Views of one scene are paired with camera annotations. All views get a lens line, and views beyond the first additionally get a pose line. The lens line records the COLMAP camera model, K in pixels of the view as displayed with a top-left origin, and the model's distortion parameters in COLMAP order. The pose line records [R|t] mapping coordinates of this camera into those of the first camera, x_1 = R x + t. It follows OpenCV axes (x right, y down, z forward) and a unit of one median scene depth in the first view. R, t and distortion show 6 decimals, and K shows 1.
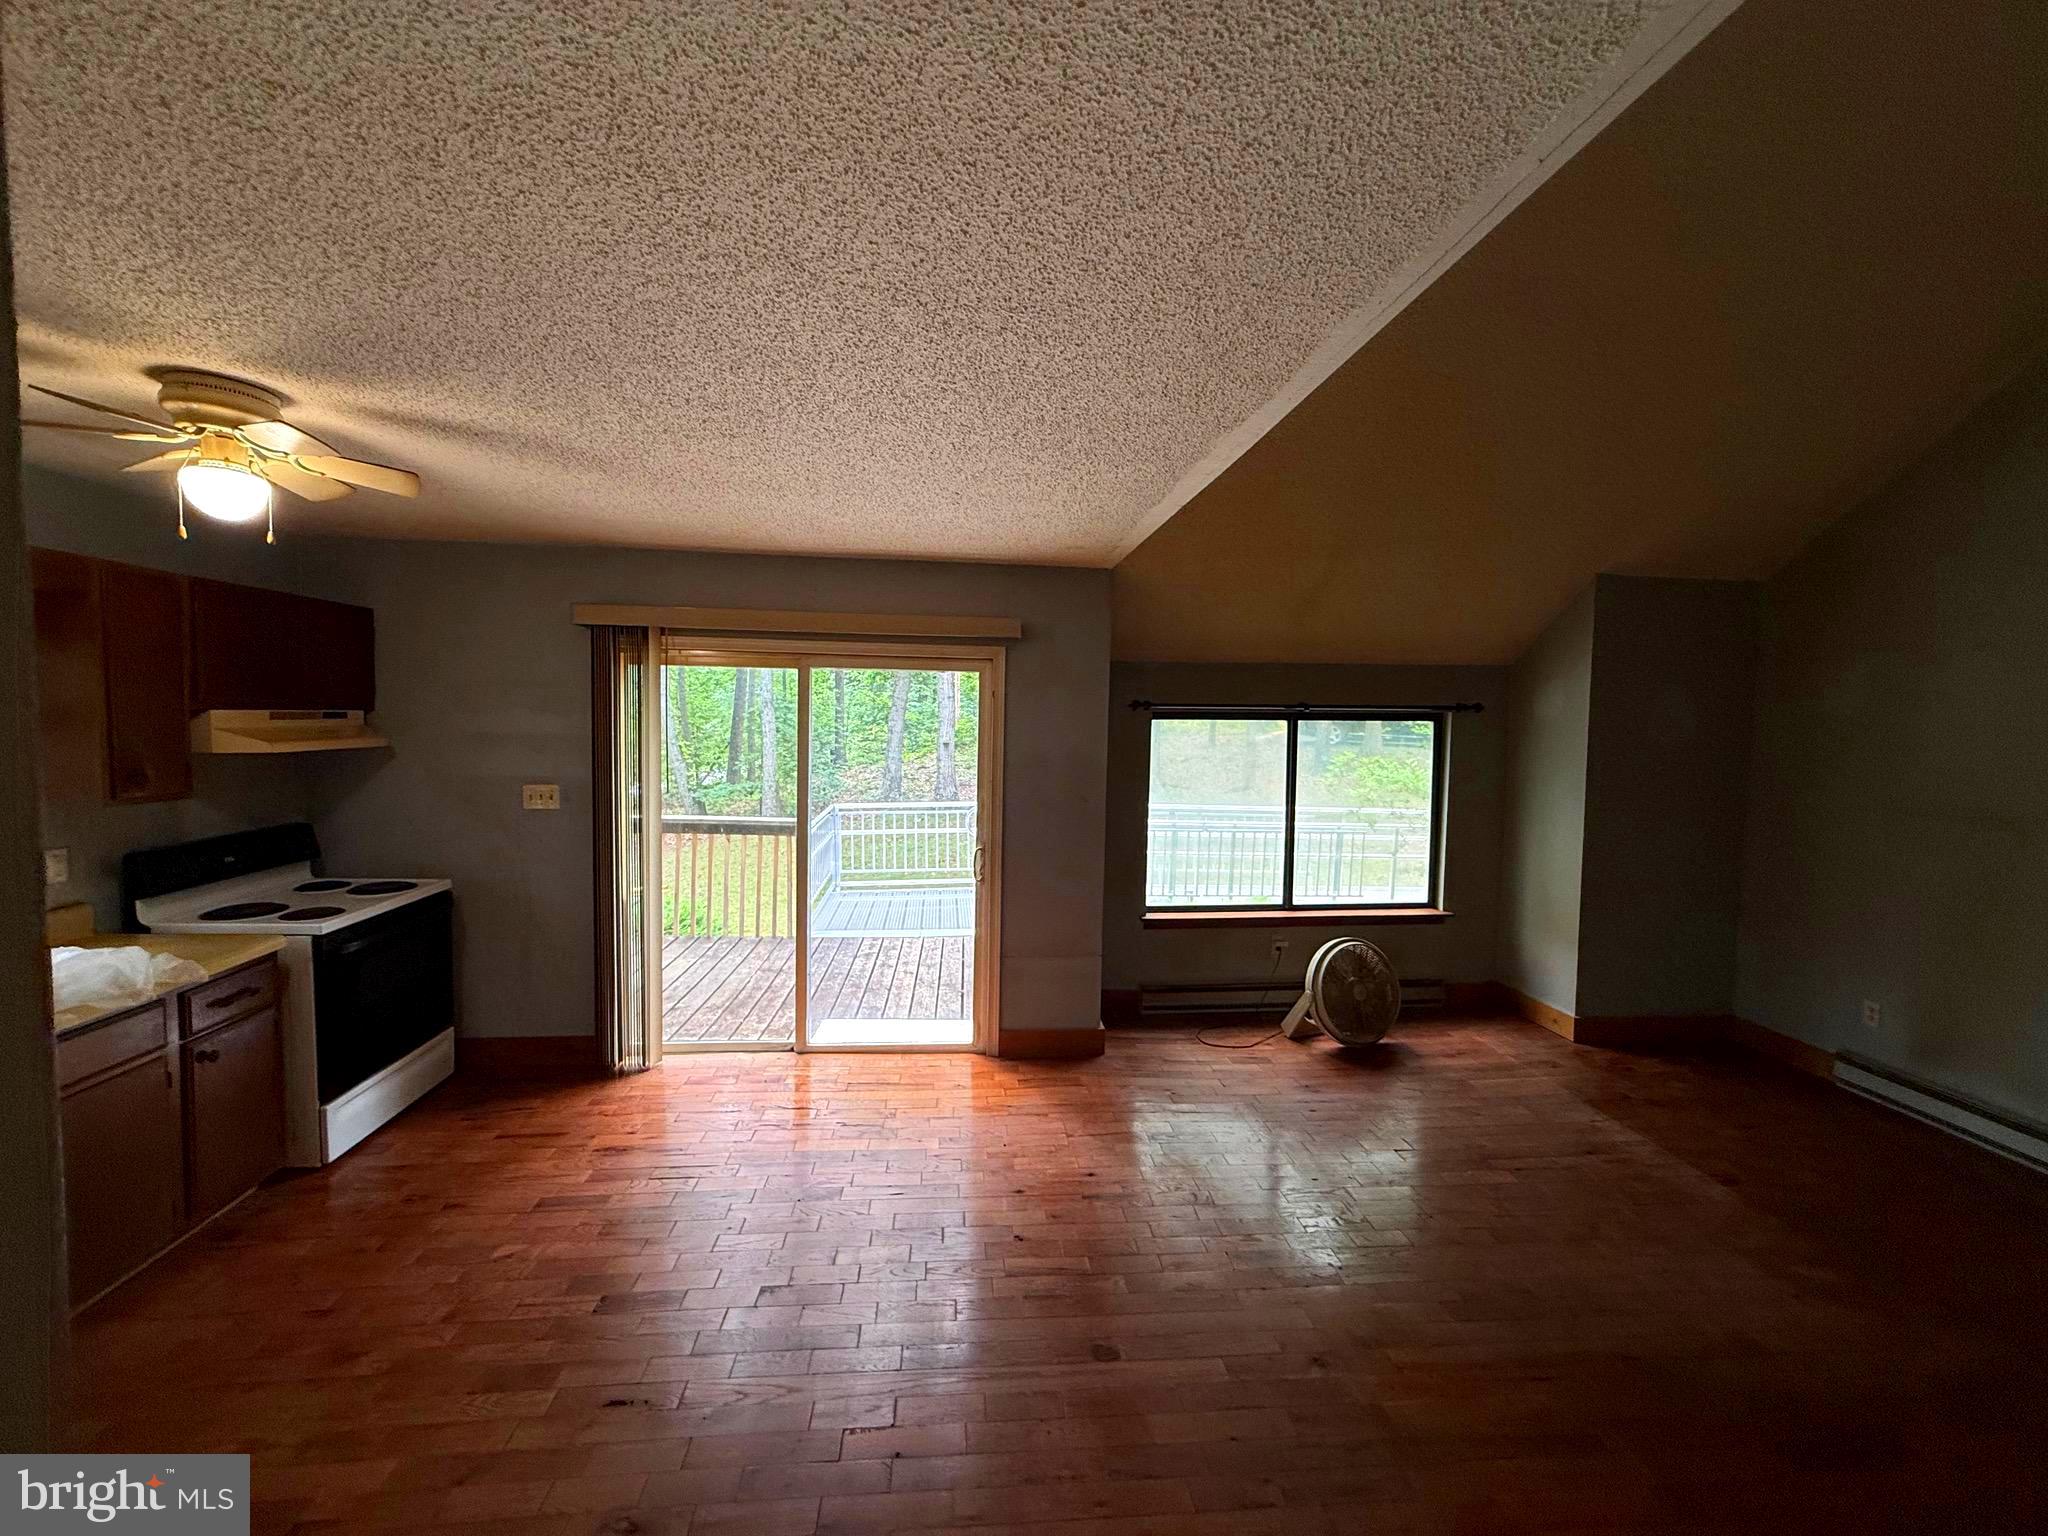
lens RADIAL K [[820.0, 0, 1020.9], [0, 820.0, 768.7], [0, 0, 1]] dist [-0.002876, -0.000011]
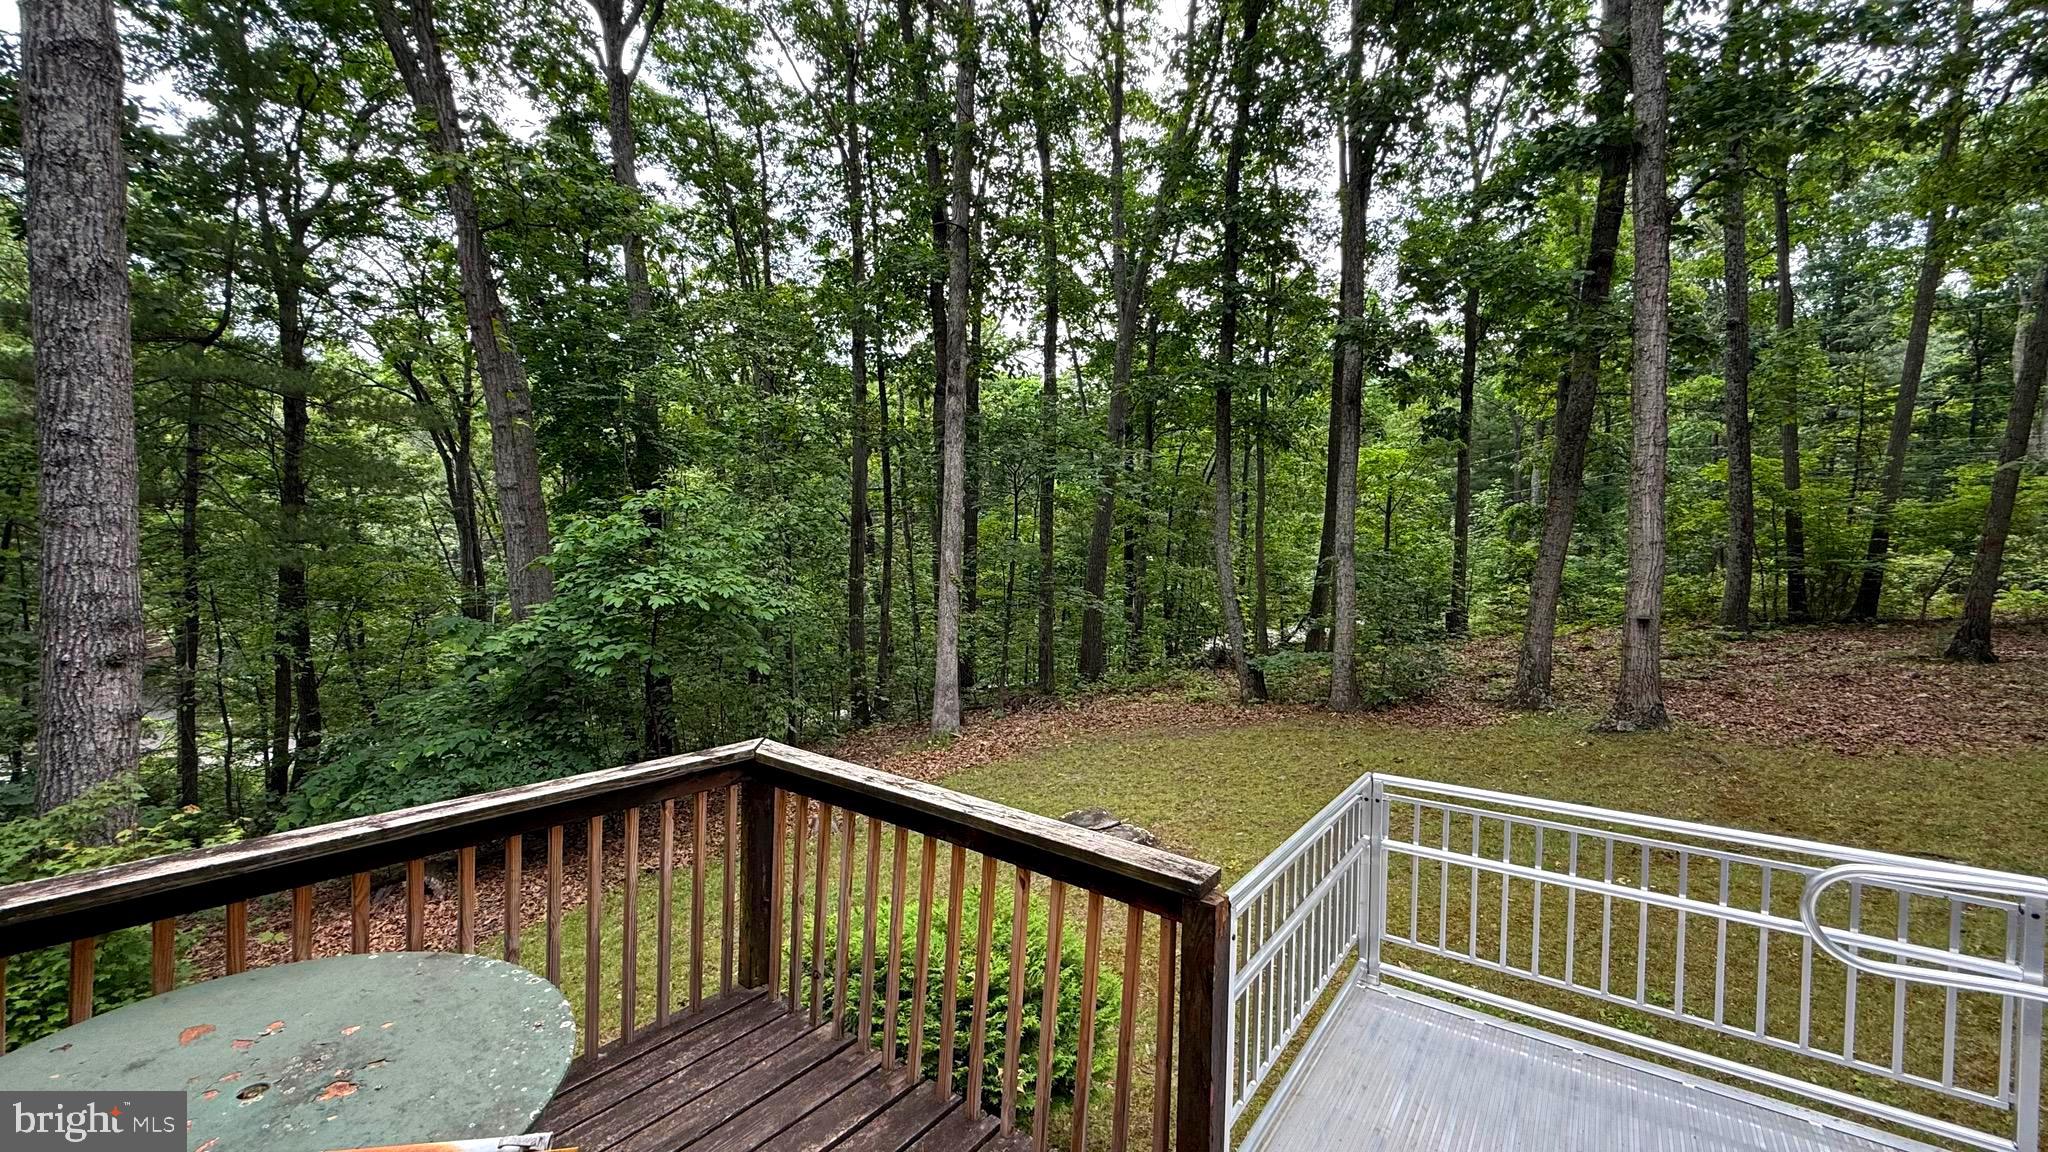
lens RADIAL K [[818.9, 0, 1020.5], [0, 818.9, 568.7], [0, 0, 1]] dist [0.000382, 0.000081]
pose [[0.752103, 0.014866, -0.658878, -0.036937], [-0.057887, 0.997372, -0.043575, -0.014377], [0.656499, 0.070913, 0.750987, 0.236001]]
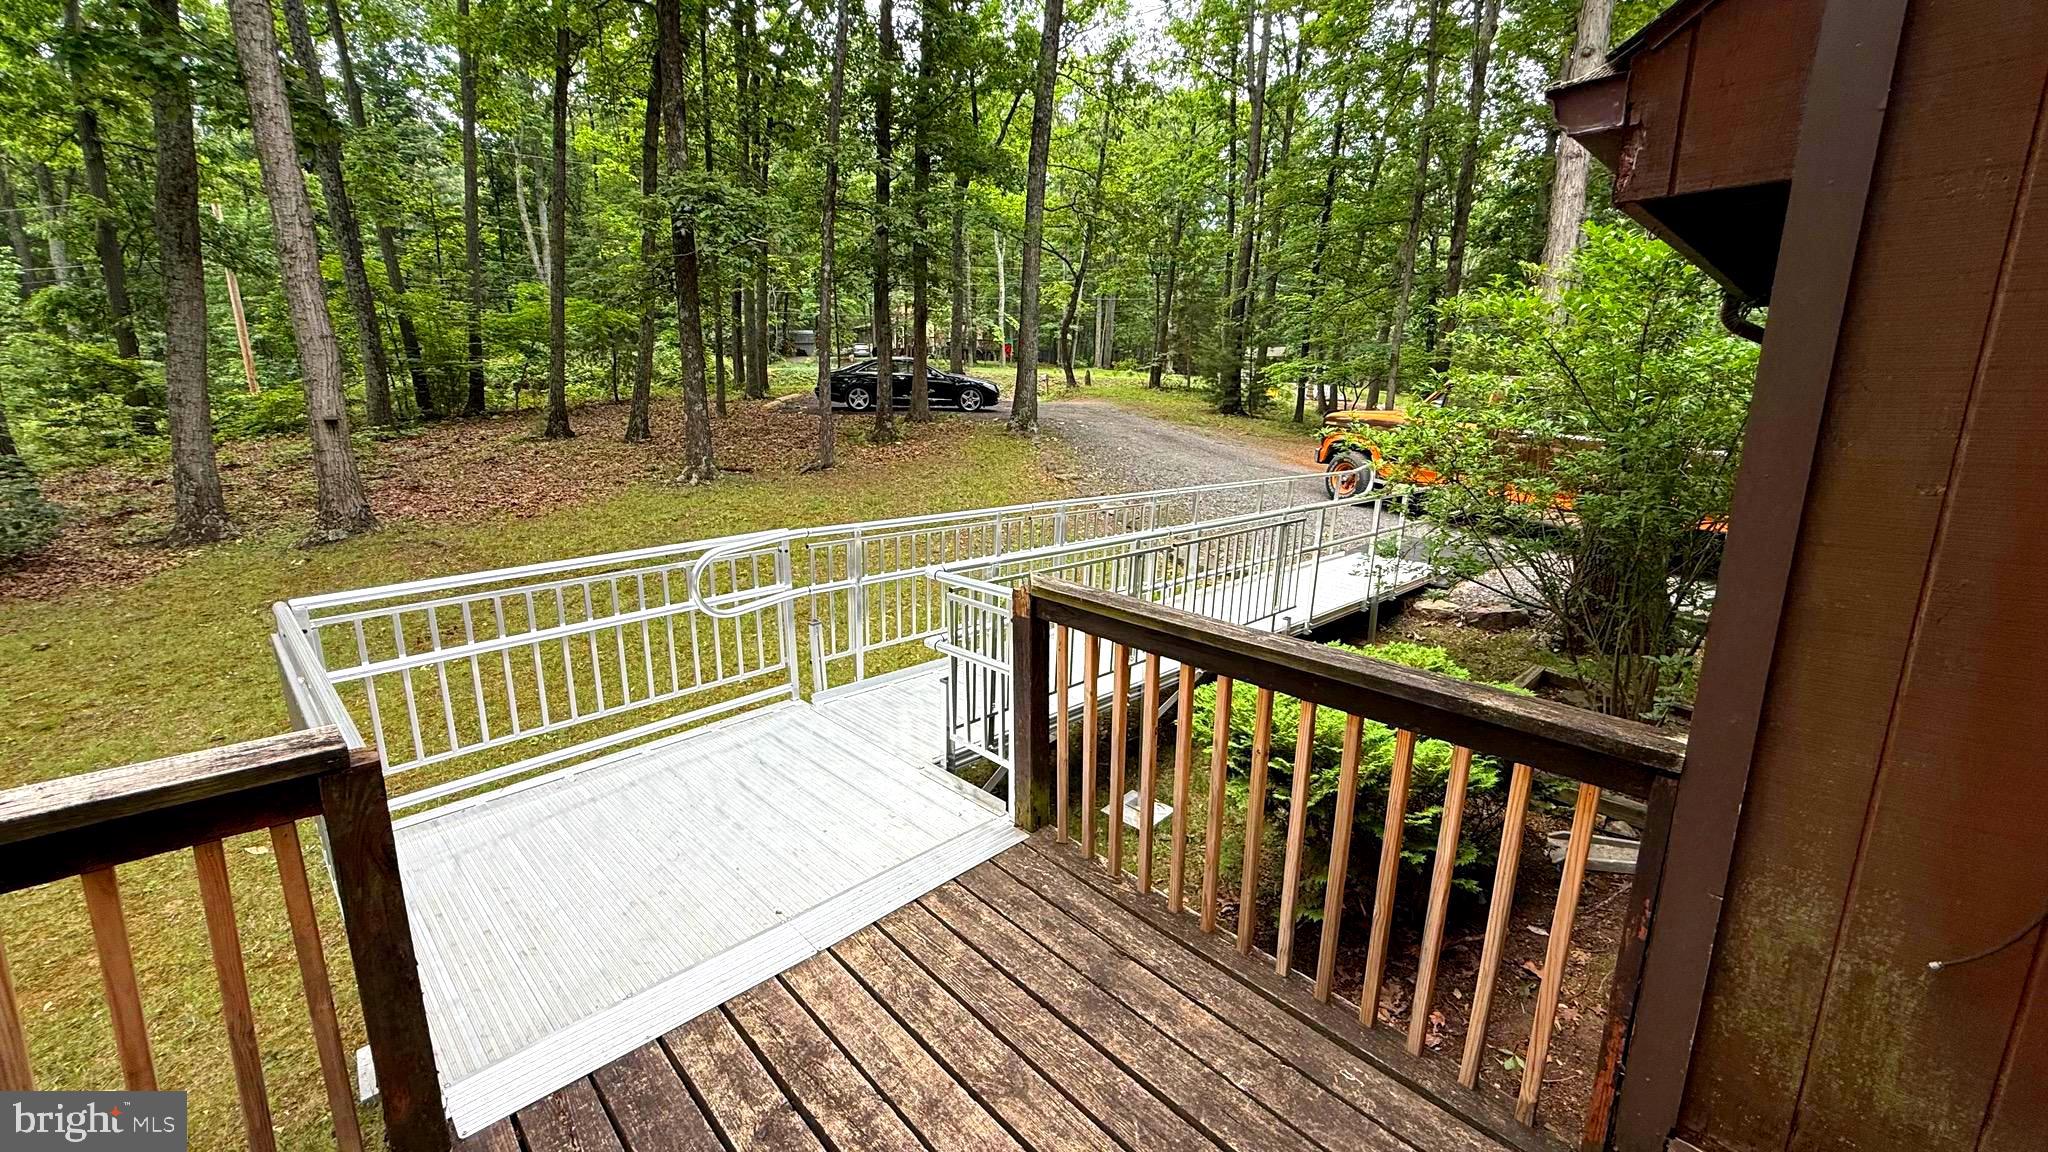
lens RADIAL K [[818.9, 0, 1020.5], [0, 818.9, 568.7], [0, 0, 1]] dist [0.000382, 0.000081]
pose [[0.763963, -0.155380, 0.626273, -0.089769], [0.053636, 0.982507, 0.178335, -0.005304], [-0.643027, -0.102651, 0.758933, 0.237830]]
